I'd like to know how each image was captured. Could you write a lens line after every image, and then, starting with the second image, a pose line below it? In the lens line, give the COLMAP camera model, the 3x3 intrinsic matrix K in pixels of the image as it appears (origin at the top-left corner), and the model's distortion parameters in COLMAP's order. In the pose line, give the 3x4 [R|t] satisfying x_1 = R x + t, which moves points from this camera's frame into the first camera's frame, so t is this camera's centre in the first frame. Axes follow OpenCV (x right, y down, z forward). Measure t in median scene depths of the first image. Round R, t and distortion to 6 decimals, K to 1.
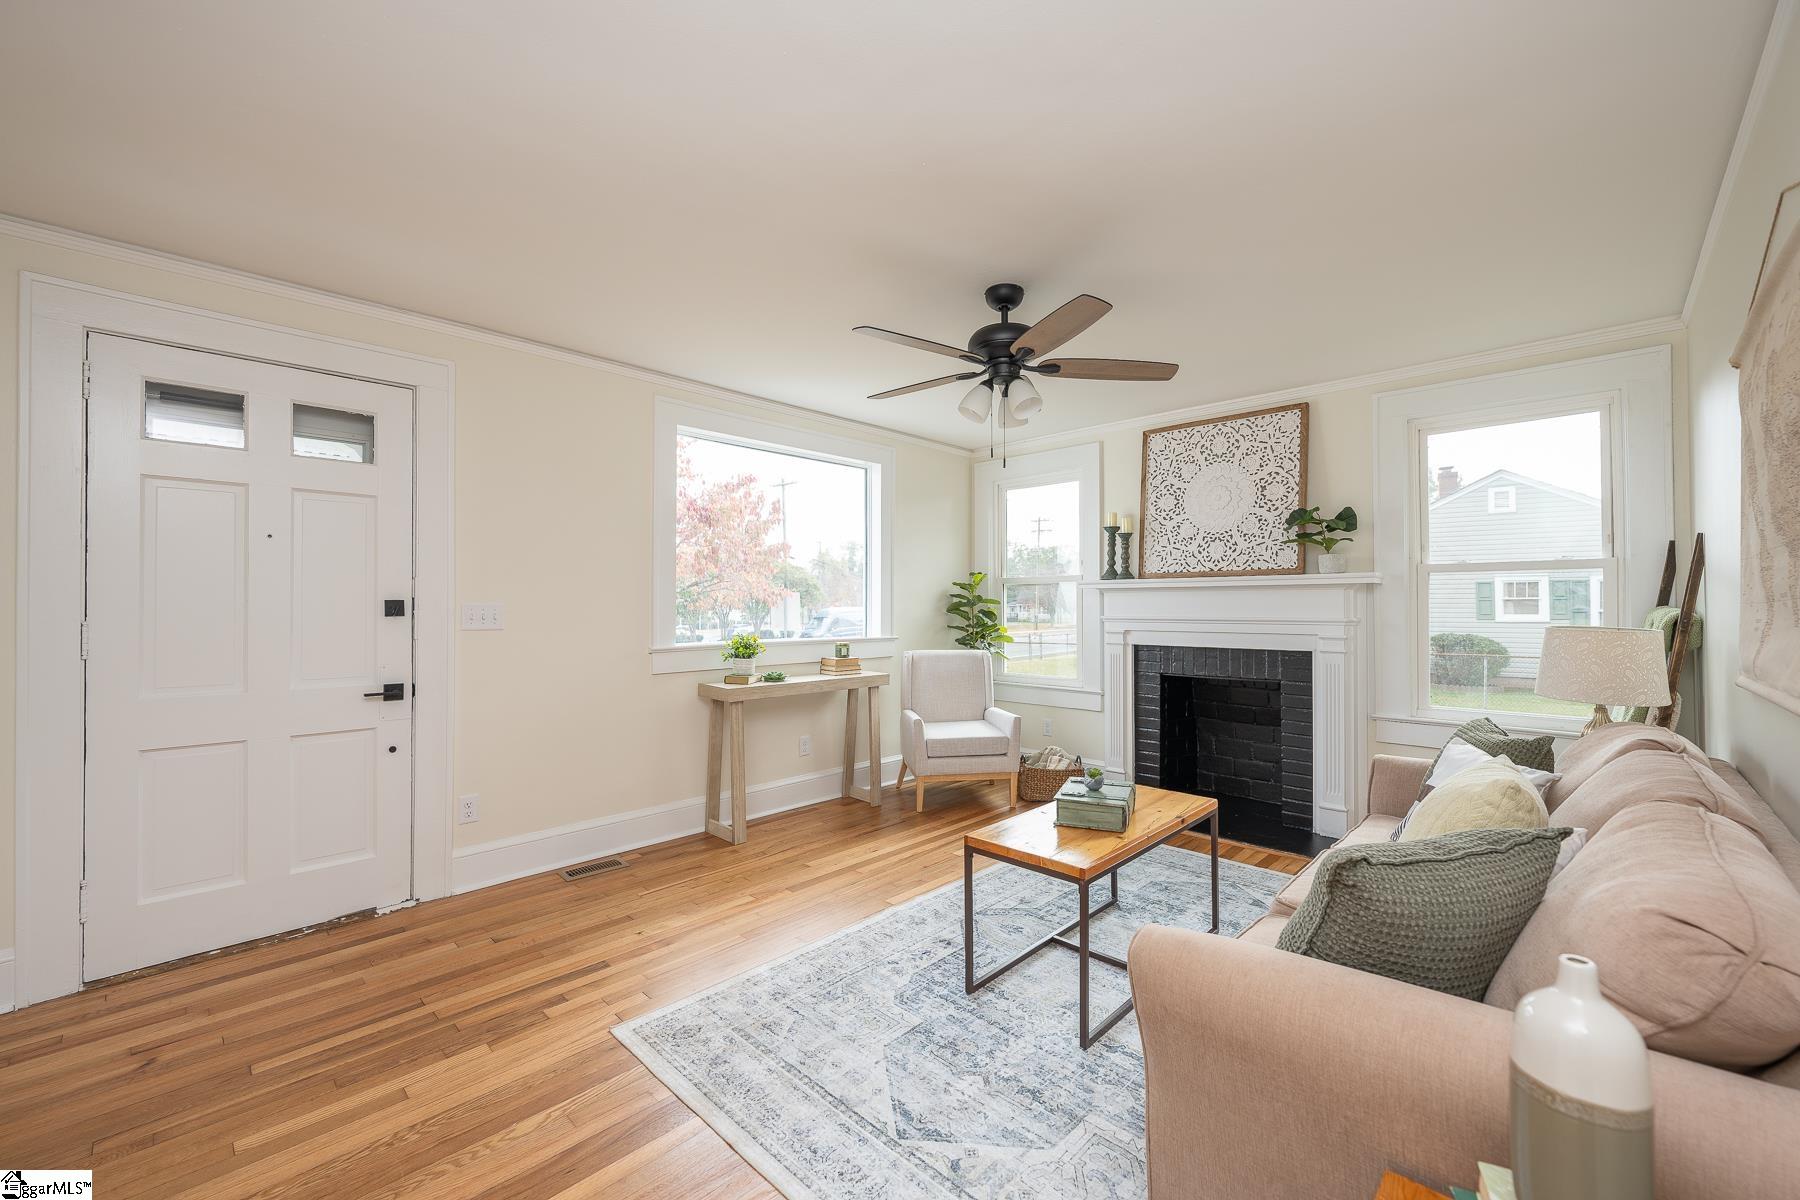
lens RADIAL K [[716.5, 0, 903.9], [0, 716.5, 602.0], [0, 0, 1]] dist [-0.000127, 0.001290]
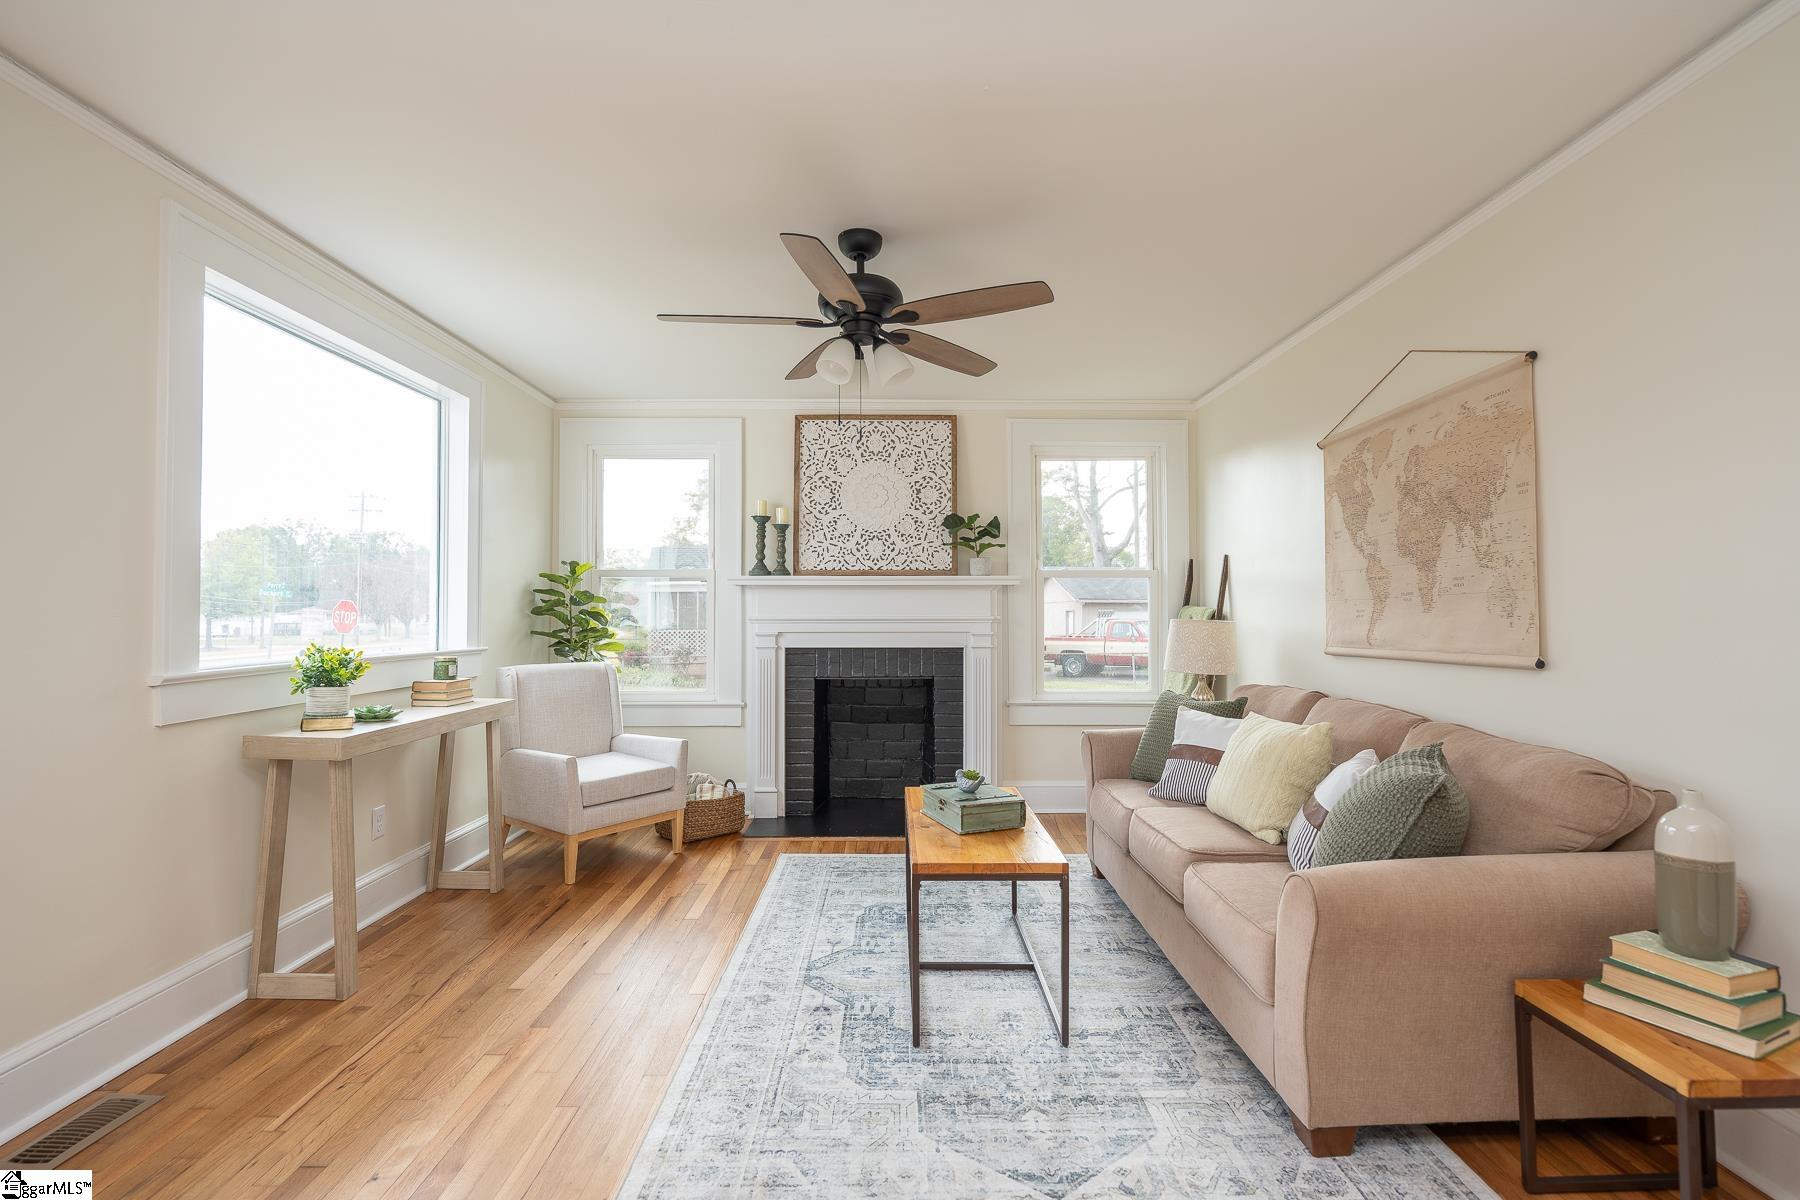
lens RADIAL K [[831.2, 0, 897.5], [0, 831.2, 601.2], [0, 0, 1]] dist [0.000343, -0.000175]
pose [[0.716302, 0.010195, 0.697716, -0.359642], [-0.004534, 0.999940, -0.009956, 0.011596], [-0.697775, 0.003968, 0.716306, 0.169264]]
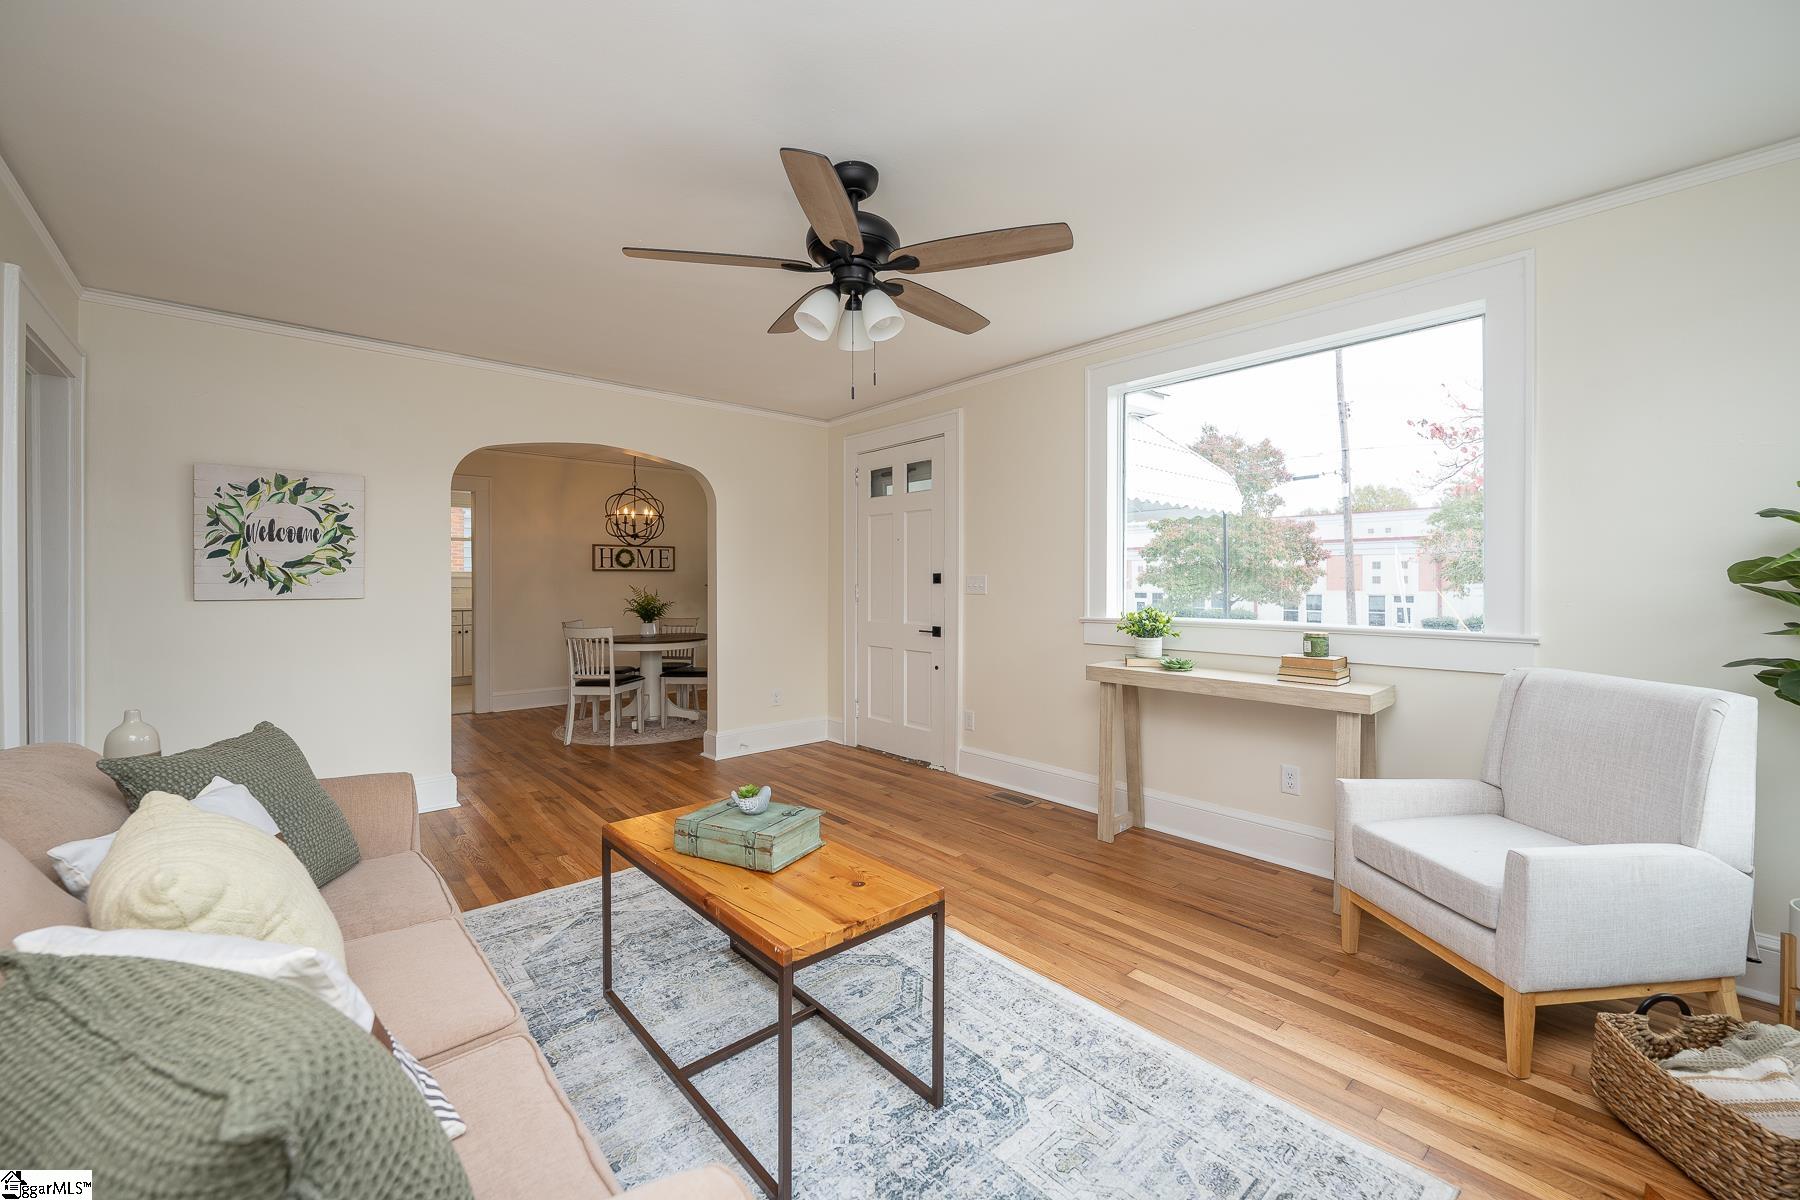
lens RADIAL K [[716.5, 0, 903.8], [0, 716.5, 585.7], [0, 0, 1]] dist [-0.000127, 0.001290]
pose [[-0.075654, 0.007809, -0.997104, 0.630909], [0.008361, 0.999939, 0.007197, 0.008359], [0.997099, -0.007792, -0.075714, 0.759433]]
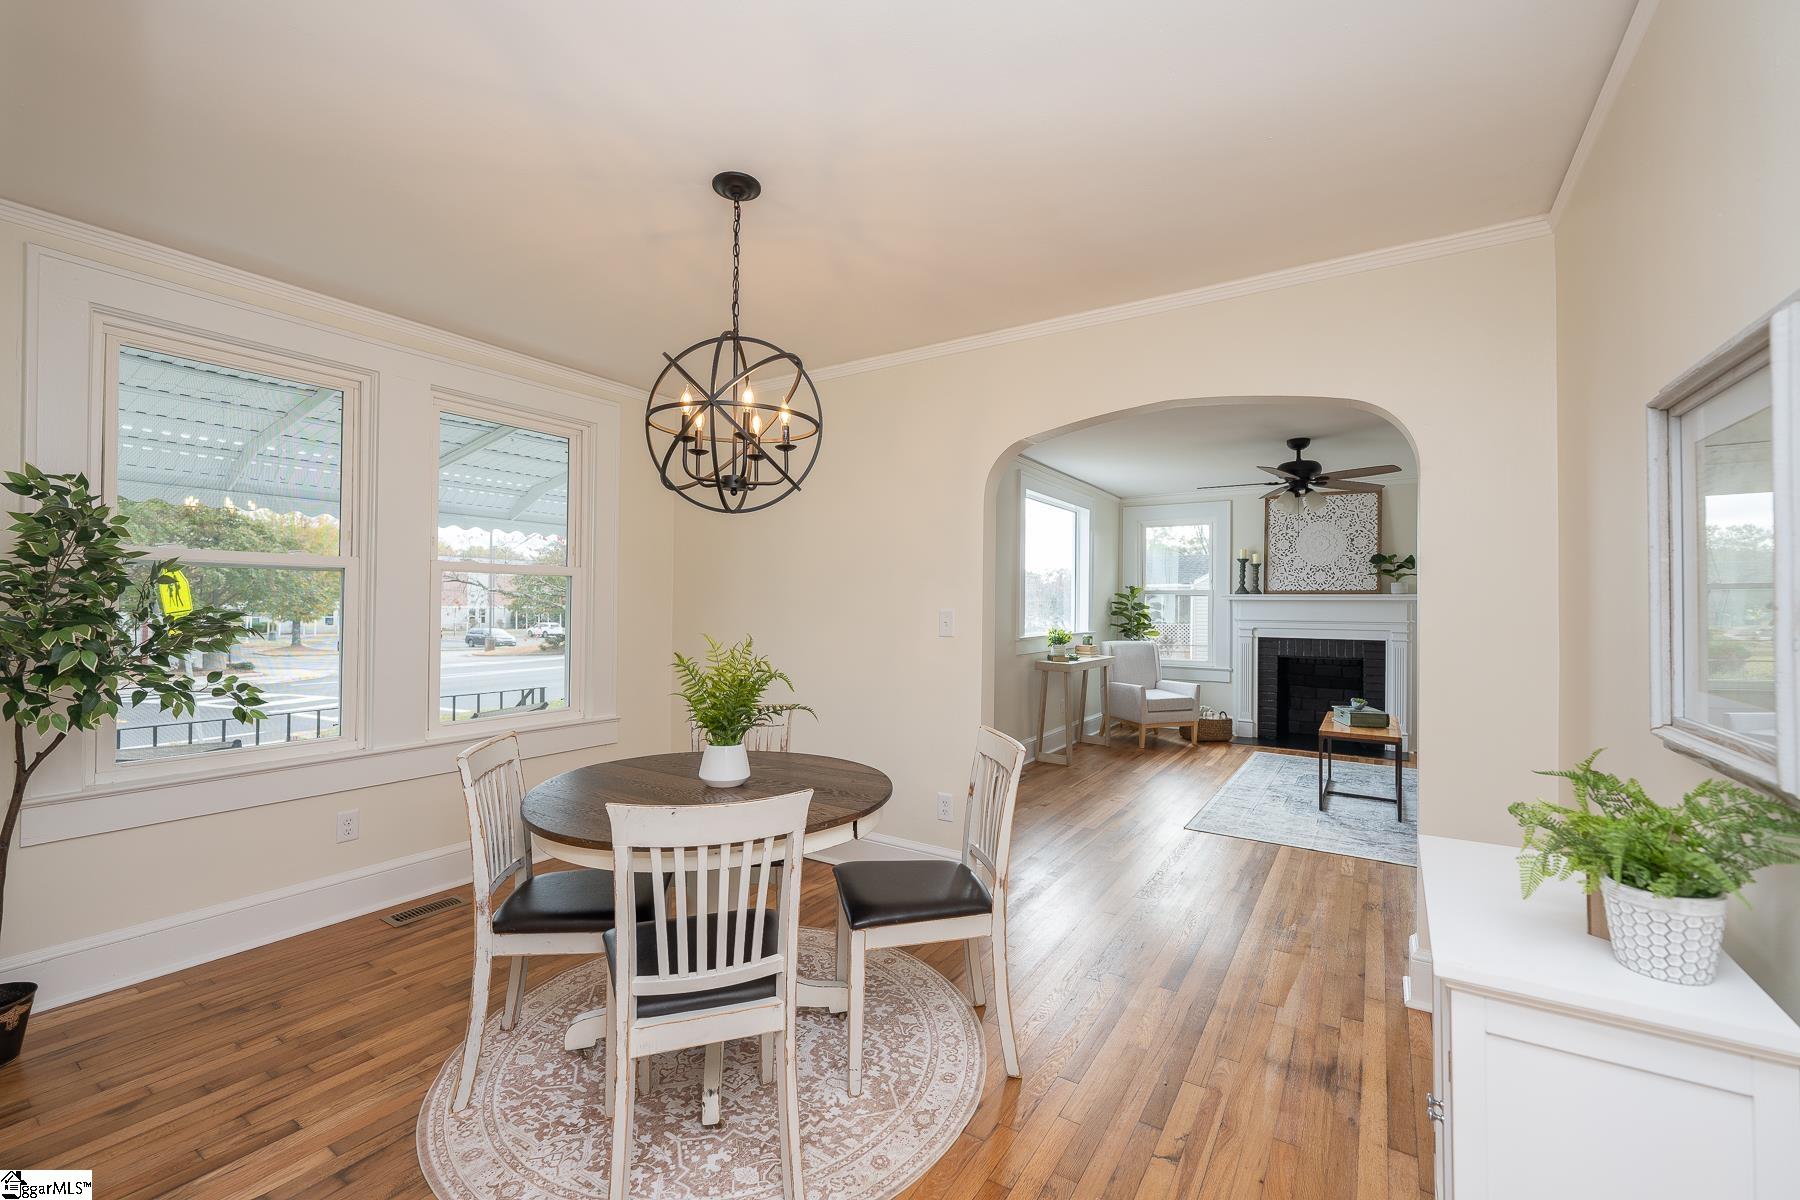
lens RADIAL K [[735.4, 0, 897.3], [0, 735.4, 602.2], [0, 0, 1]] dist [-0.008977, -0.000034]
pose [[0.983386, 0.010392, 0.181230, -0.818869], [-0.010966, 0.999938, 0.002161, -0.011061], [-0.181196, -0.004113, 0.983438, -0.444756]]
